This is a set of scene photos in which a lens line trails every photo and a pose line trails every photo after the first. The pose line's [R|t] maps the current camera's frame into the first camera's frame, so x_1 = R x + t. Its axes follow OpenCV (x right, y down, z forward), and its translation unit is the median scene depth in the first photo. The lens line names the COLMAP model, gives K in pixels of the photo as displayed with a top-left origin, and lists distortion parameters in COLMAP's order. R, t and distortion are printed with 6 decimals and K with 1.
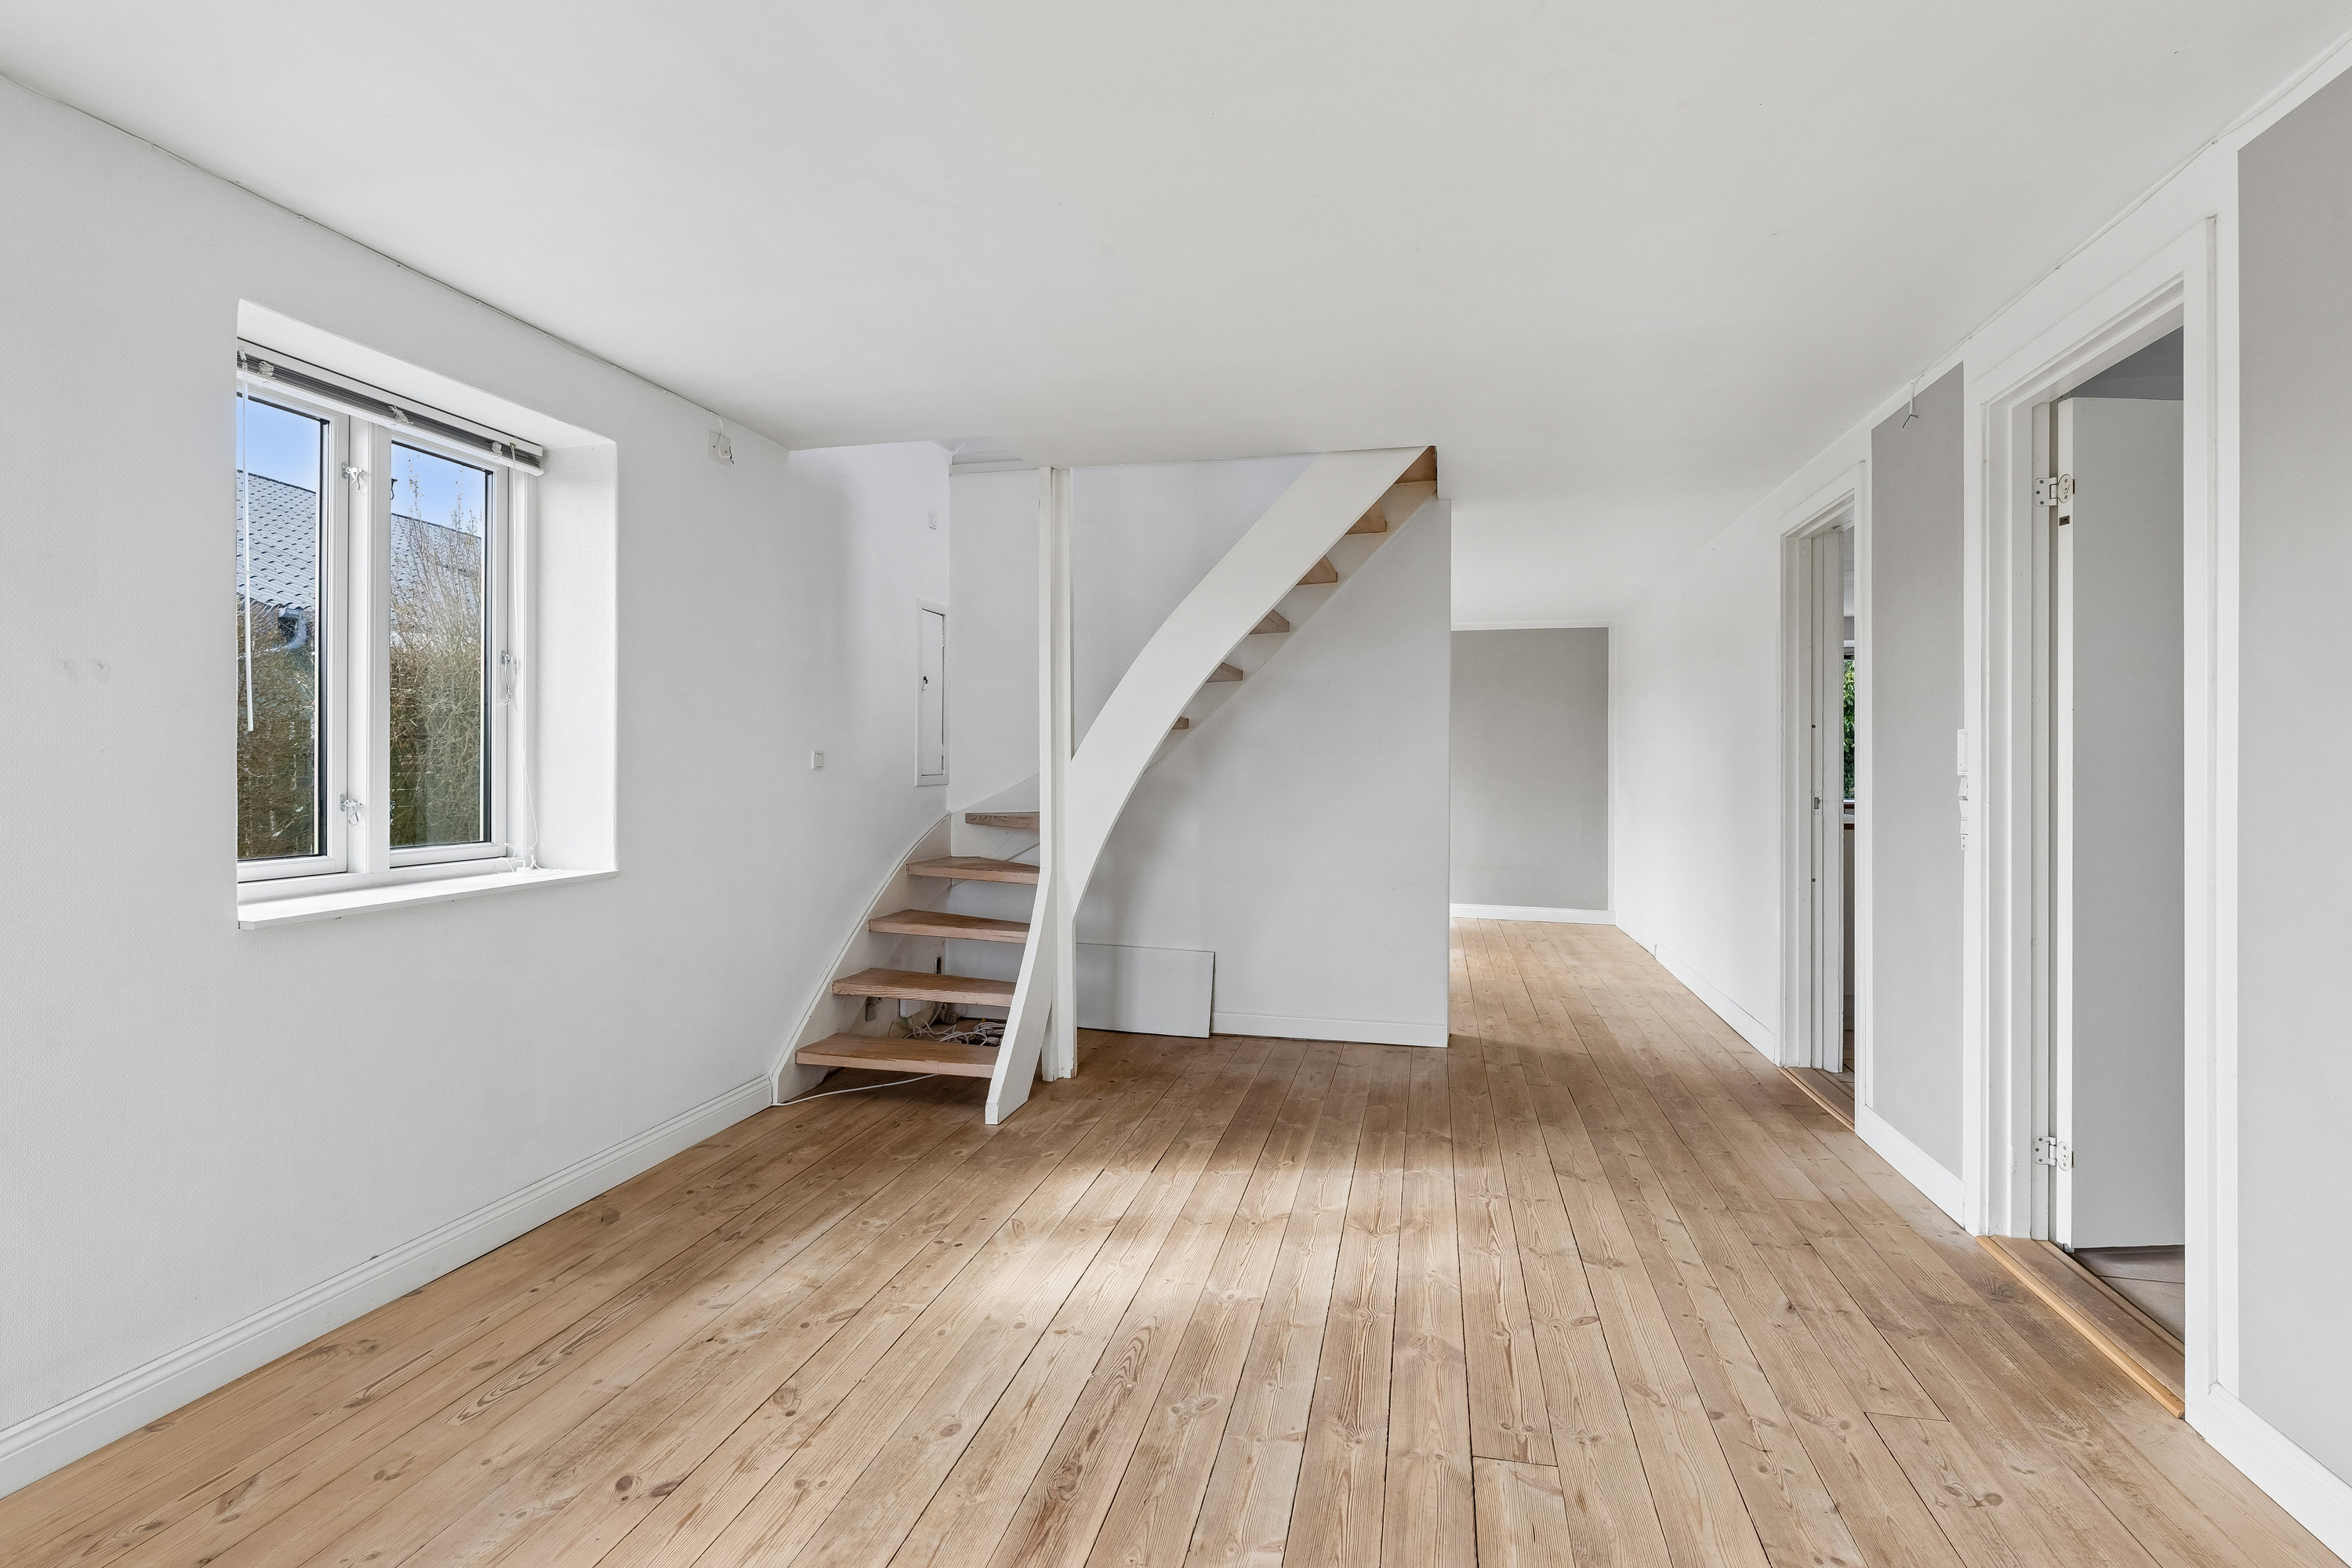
lens RADIAL K [[1183.7, 0, 1155.7], [0, 1183.7, 775.9], [0, 0, 1]] dist [0.003315, 0.000323]
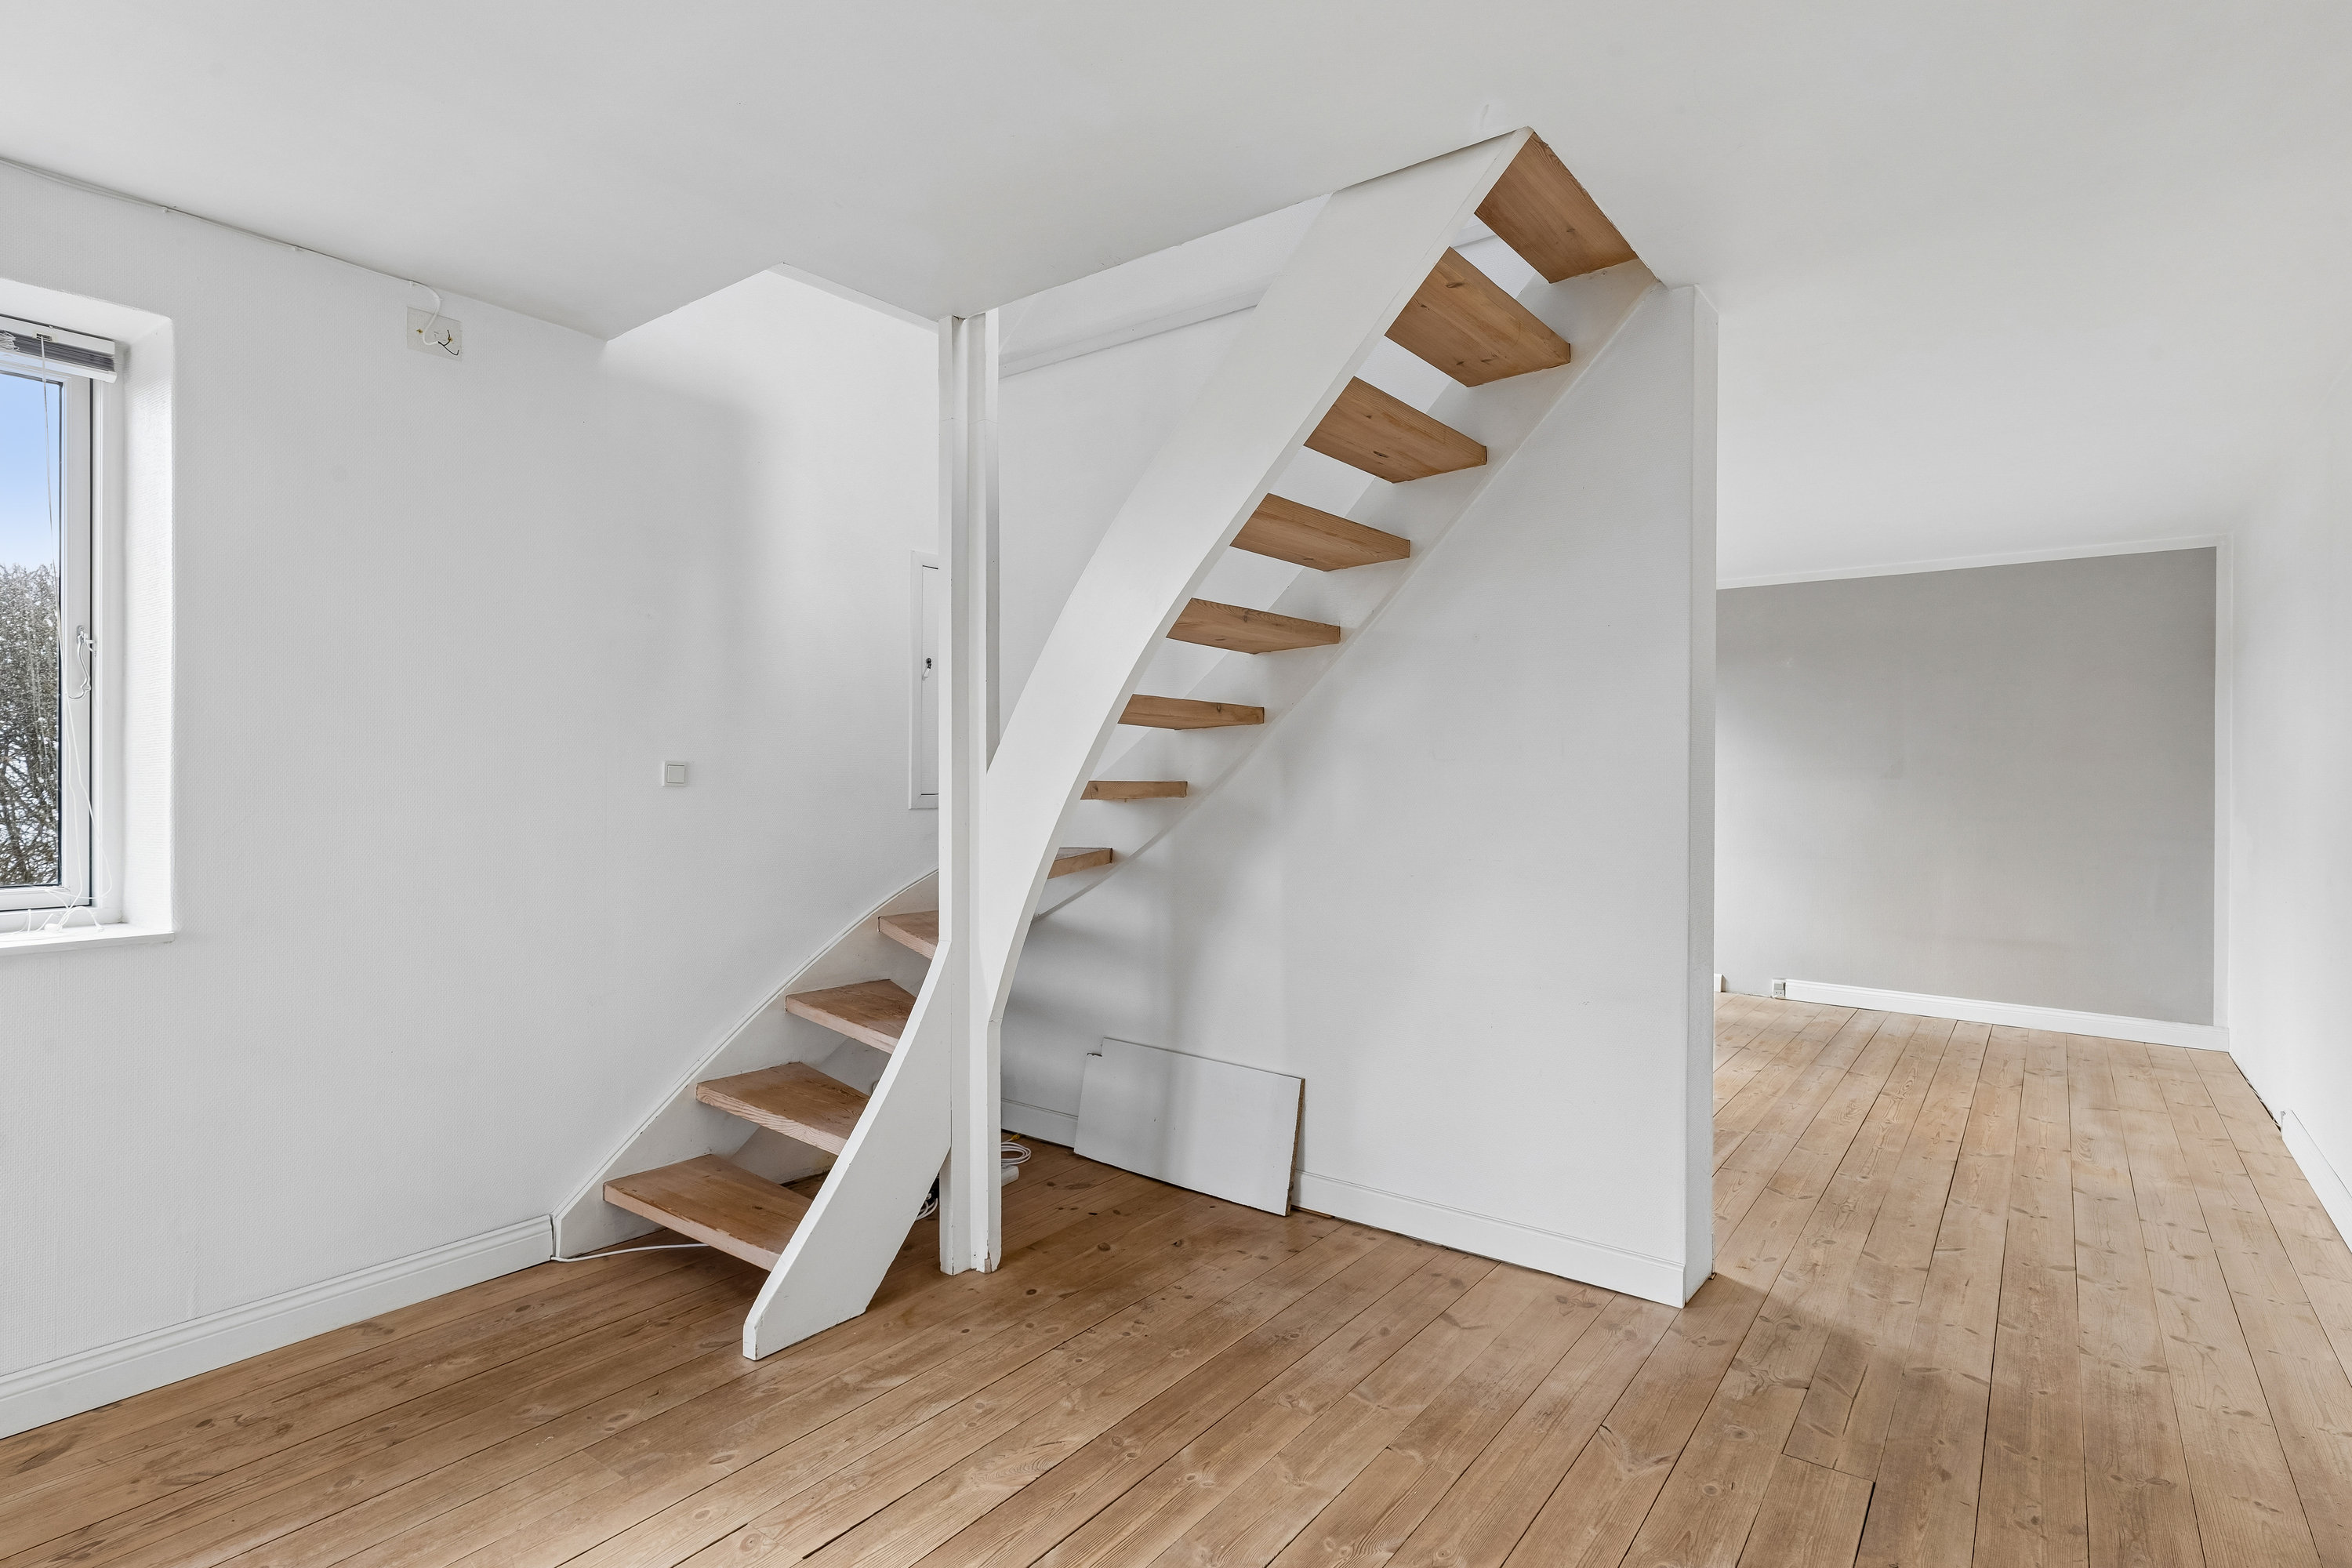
lens RADIAL K [[1183.7, 0, 1185.9], [0, 1183.7, 787.7], [0, 0, 1]] dist [0.003315, 0.000323]
pose [[0.912615, 0.003353, -0.408806, 0.353307], [-0.003747, 0.999993, -0.000161, -0.007312], [0.408803, 0.001678, 0.912621, 0.568689]]
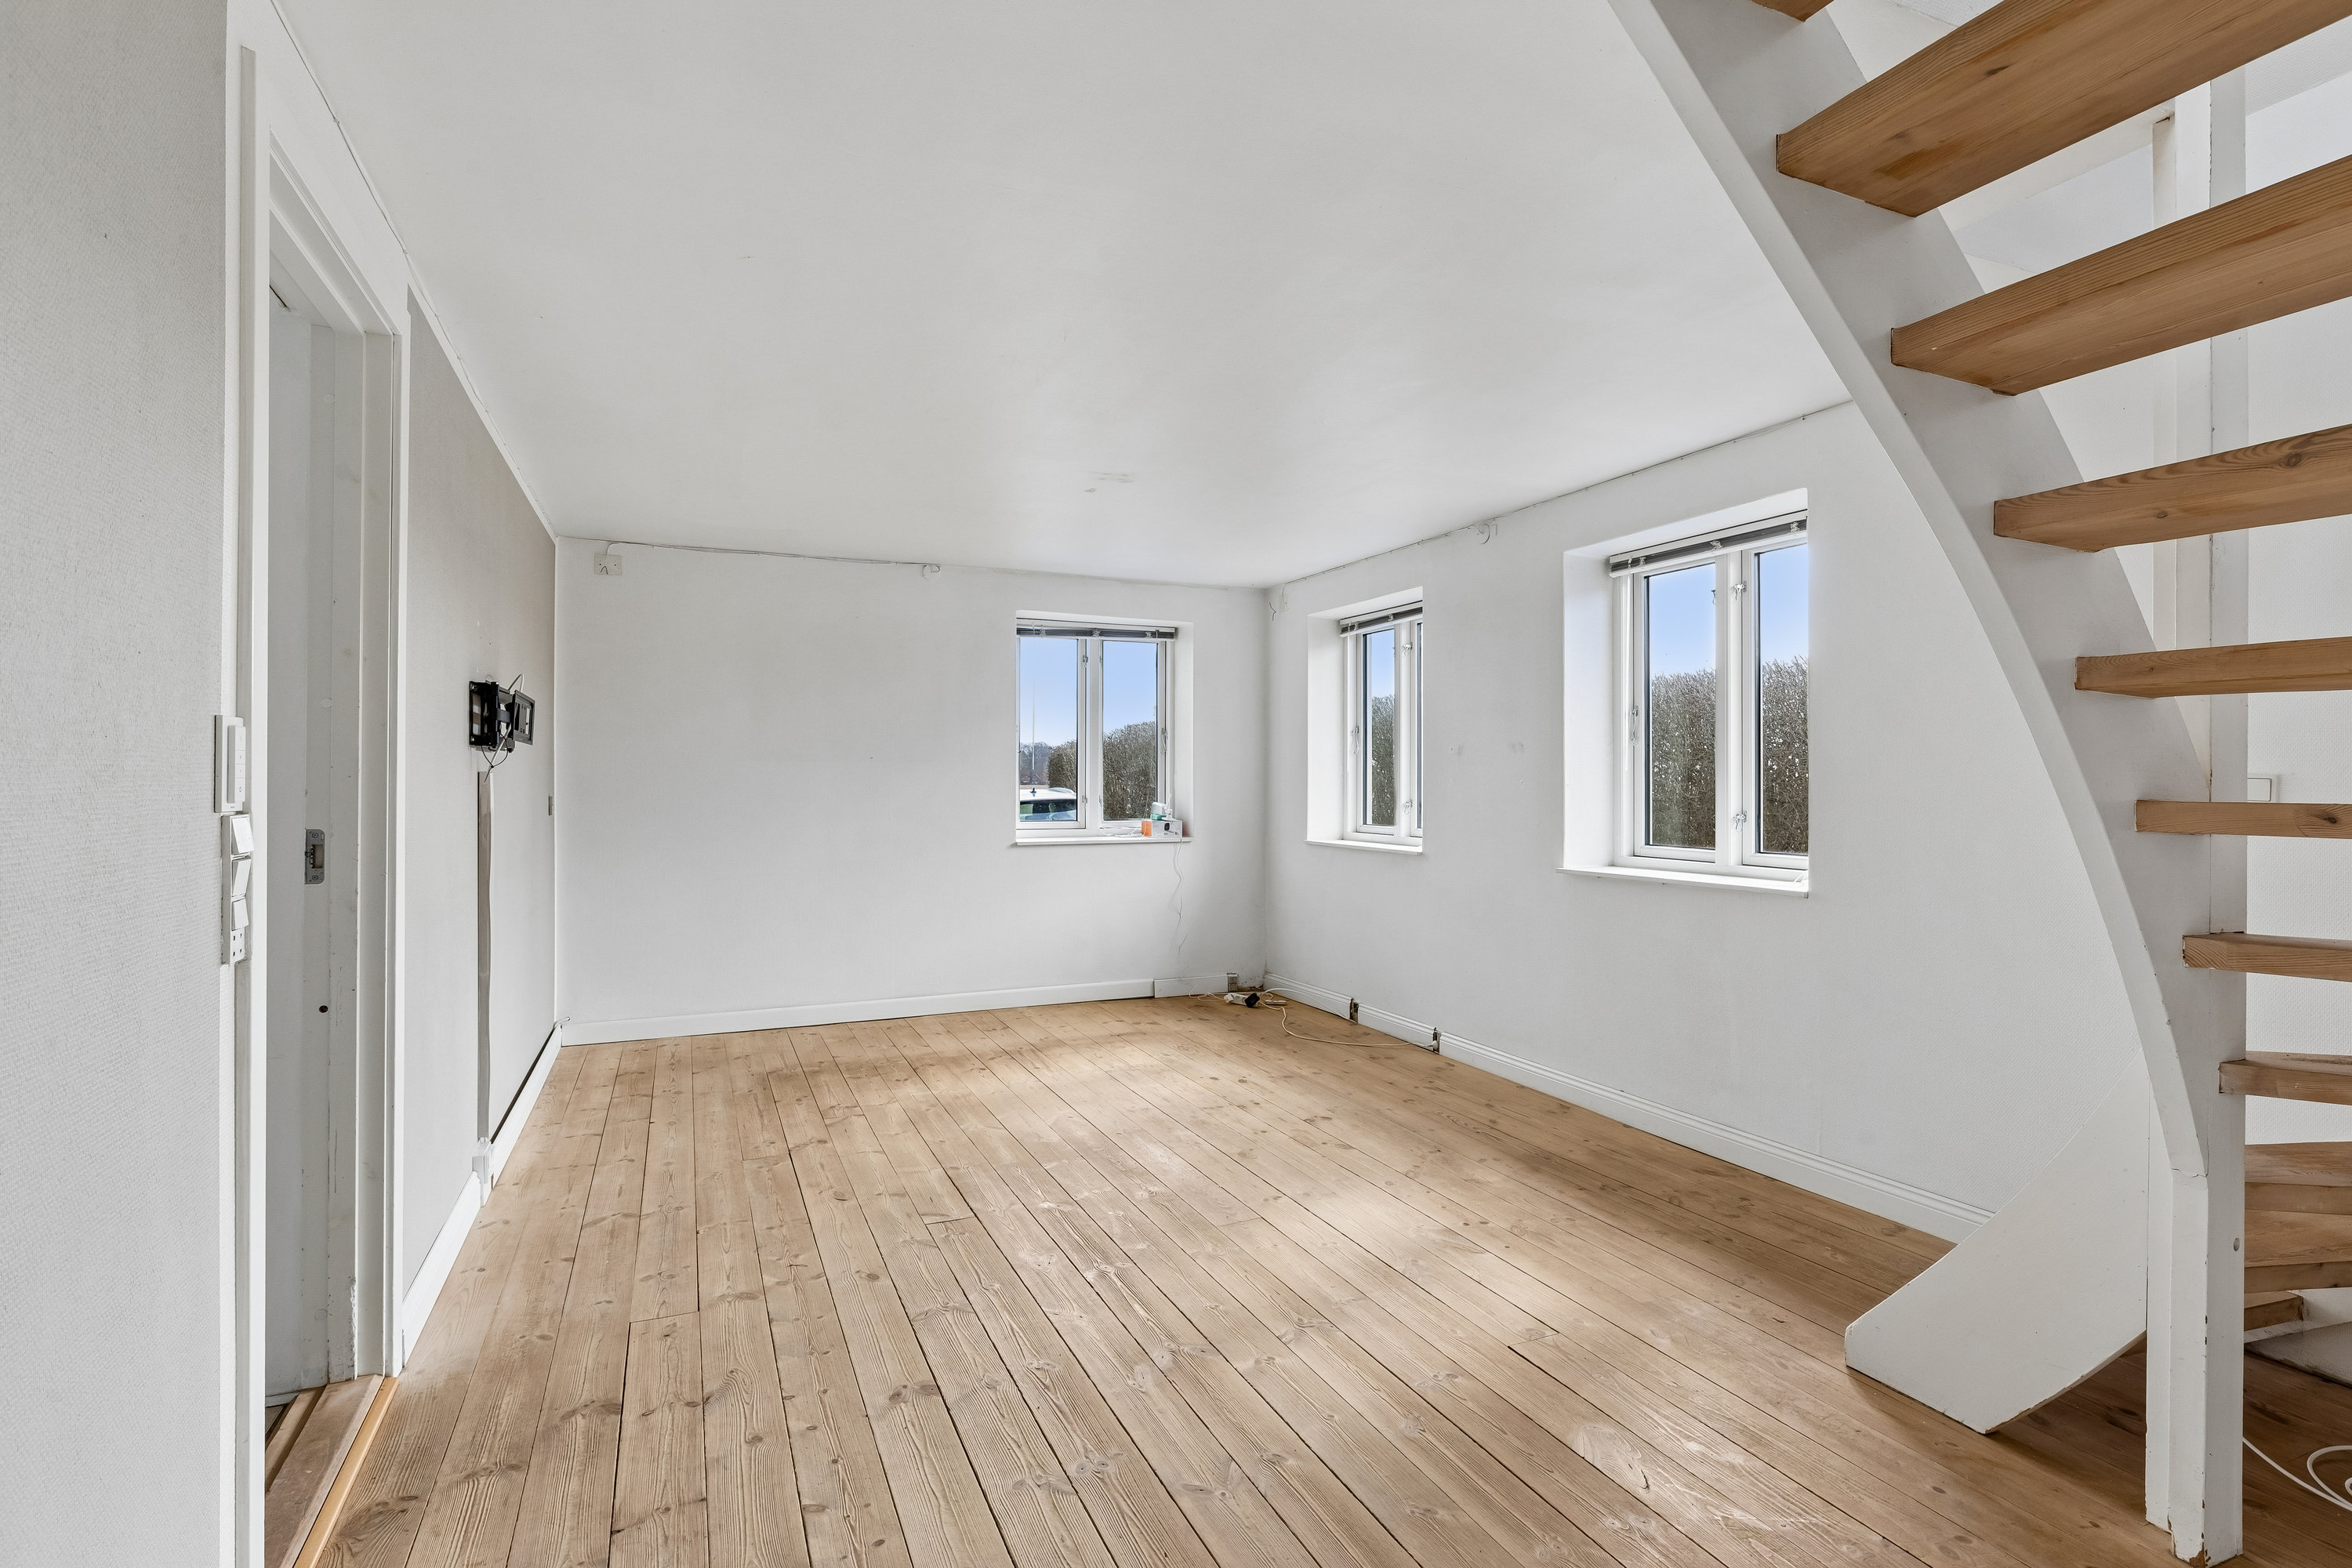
lens RADIAL K [[1096.4, 0, 1168.7], [0, 1096.4, 778.6], [0, 0, 1]] dist [0.008784, -0.000518]
pose [[-0.805231, -0.008460, -0.592901, 0.547568], [-0.011956, 0.999927, 0.001970, -0.014074], [0.592841, 0.008675, -0.805273, 1.360294]]
